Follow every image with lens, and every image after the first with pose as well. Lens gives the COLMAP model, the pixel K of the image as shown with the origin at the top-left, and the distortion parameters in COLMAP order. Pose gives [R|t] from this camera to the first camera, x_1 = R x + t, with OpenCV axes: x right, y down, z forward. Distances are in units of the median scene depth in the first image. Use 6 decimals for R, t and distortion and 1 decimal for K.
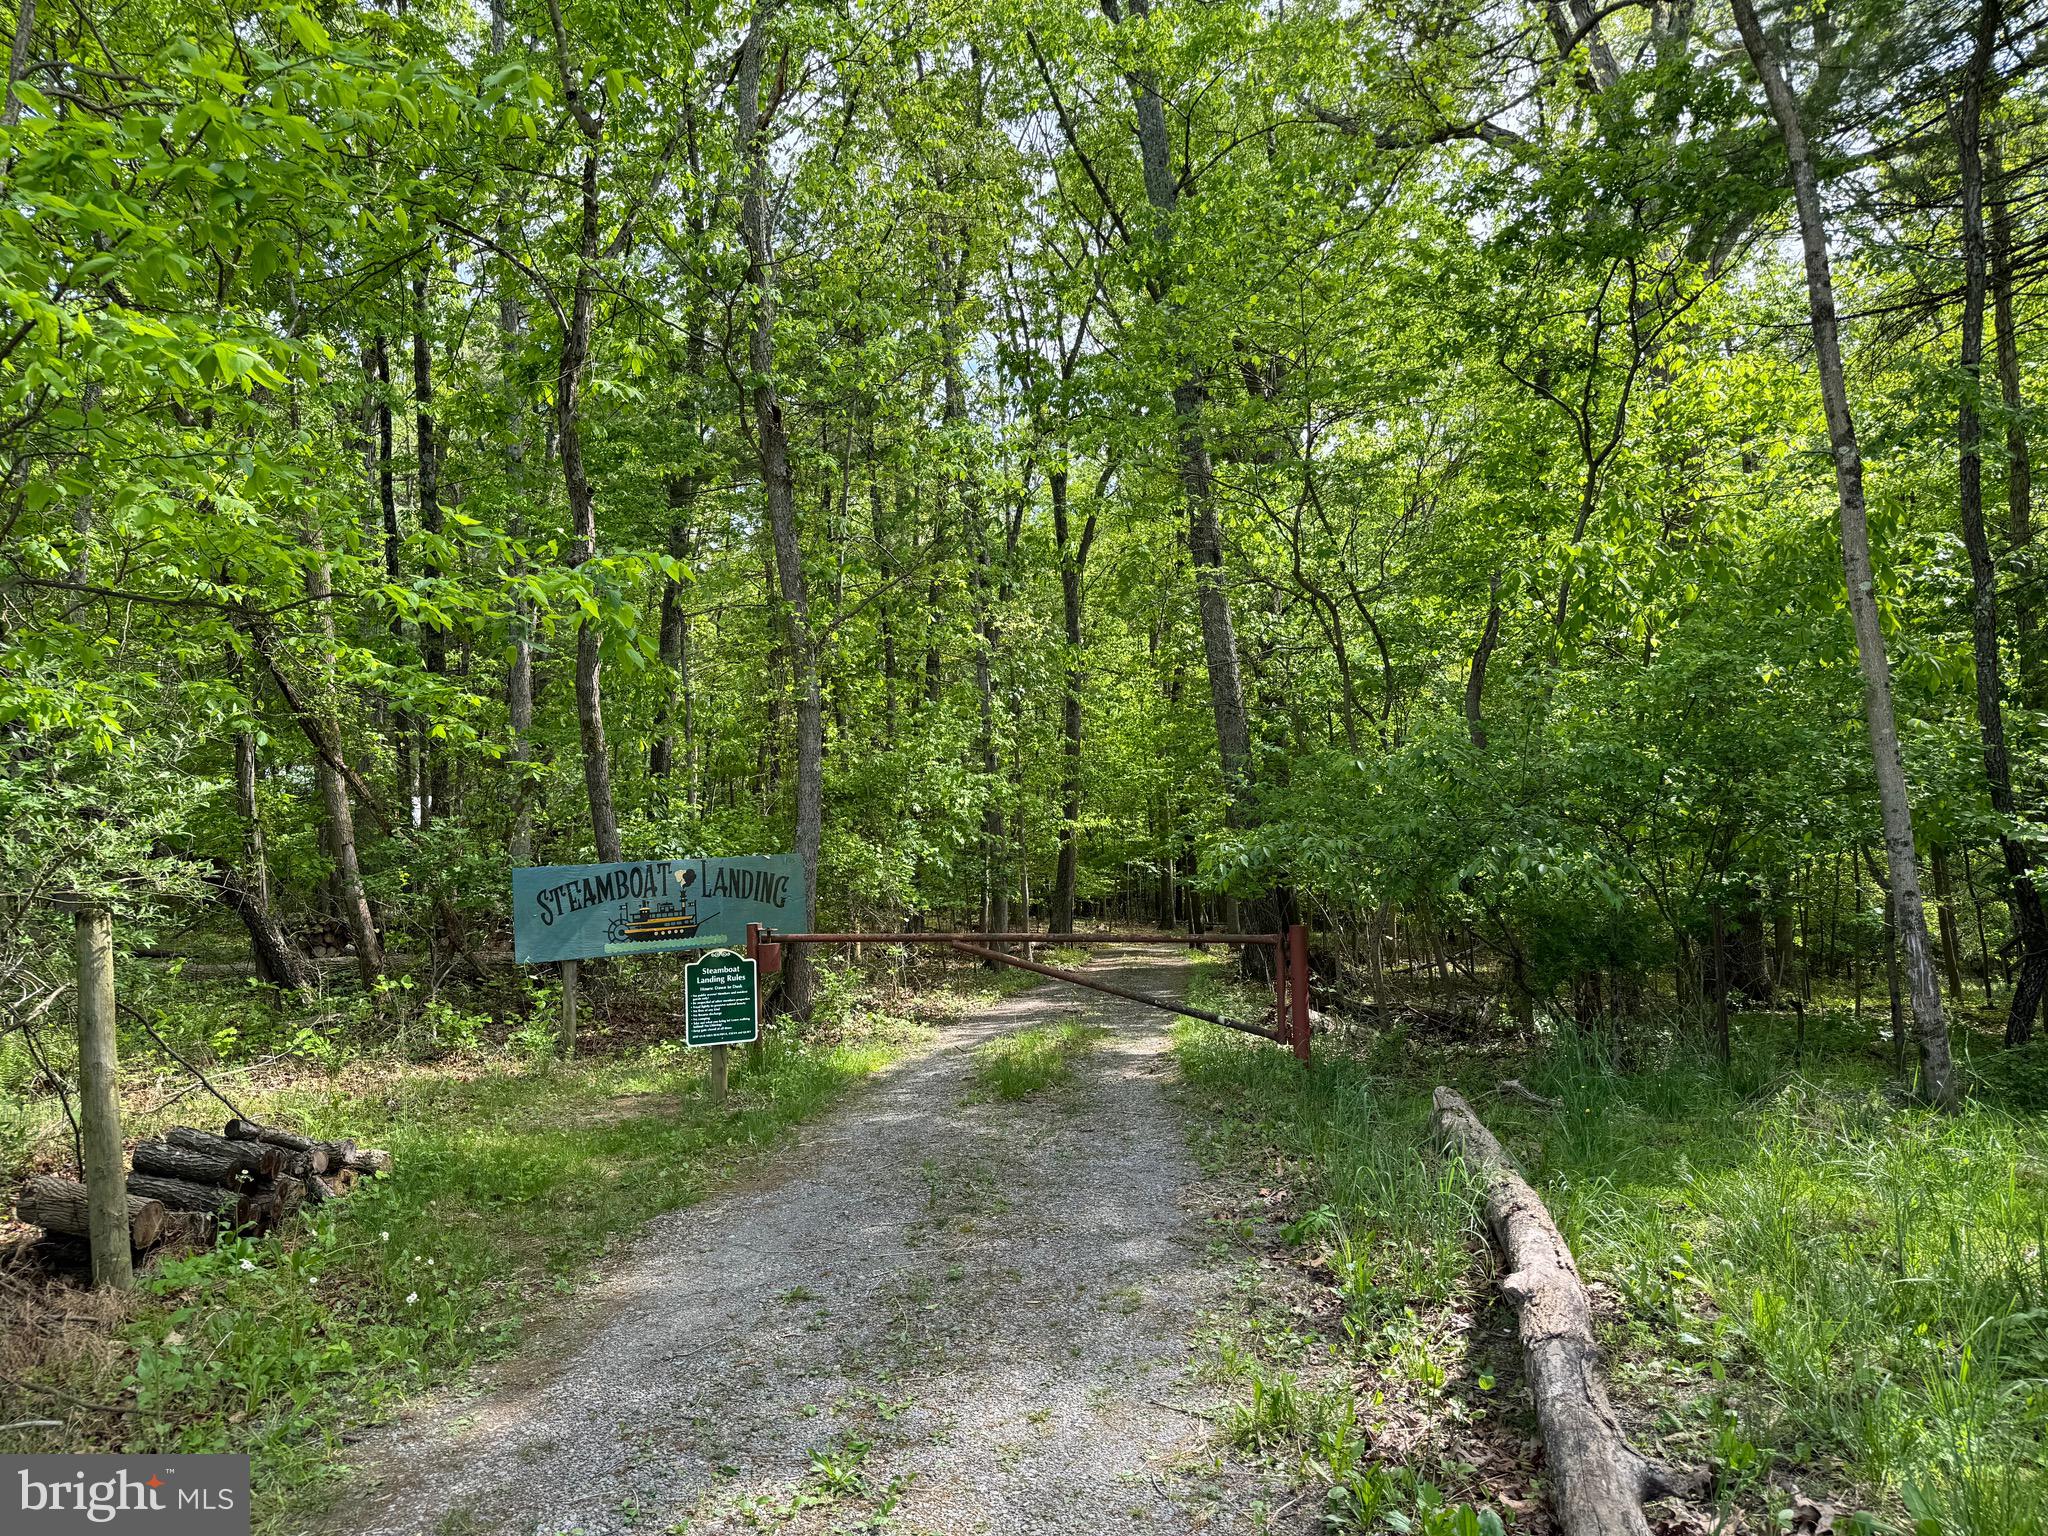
lens RADIAL K [[1446.6, 0, 1050.9], [0, 1446.6, 769.1], [0, 0, 1]] dist [0.113296, -0.138381]
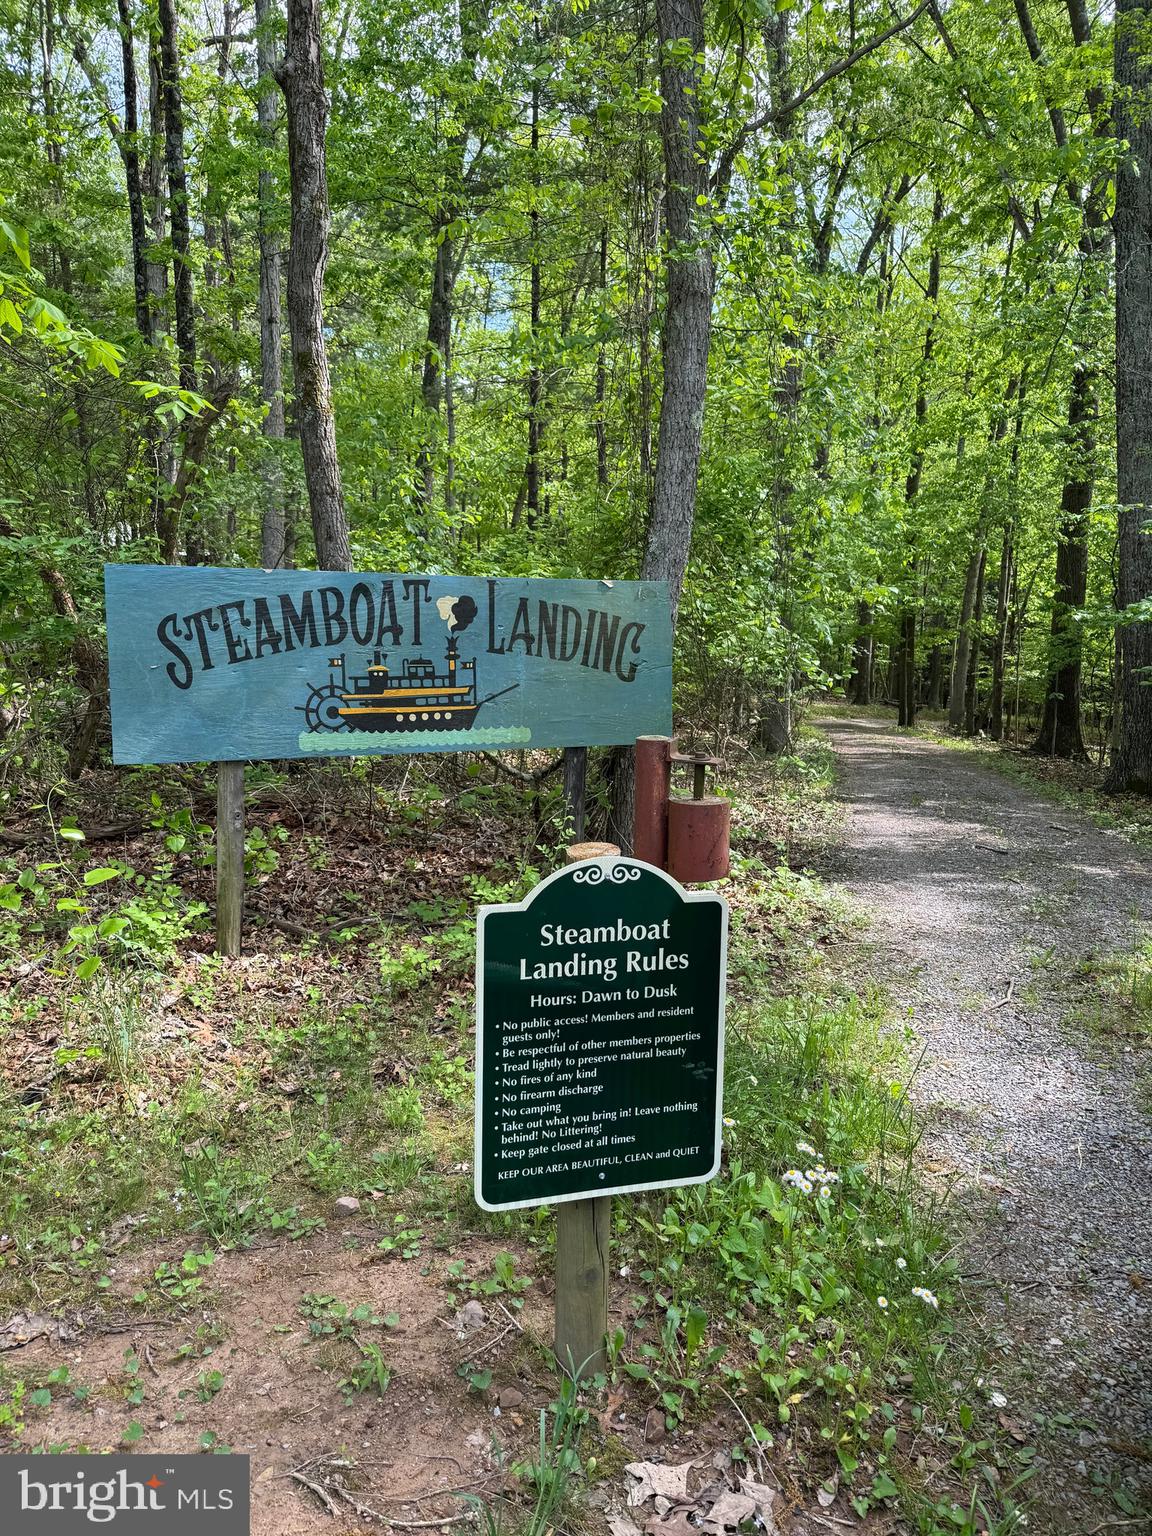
lens RADIAL K [[1084.9, 0, 576.0], [0, 1084.9, 768.0], [0, 0, 1]] dist [0.113296, -0.138381]
pose [[0.991062, 0.073346, -0.111434, -0.169798], [-0.051620, 0.981069, 0.186651, 0.057098], [0.123014, -0.179230, 0.976086, 0.648898]]
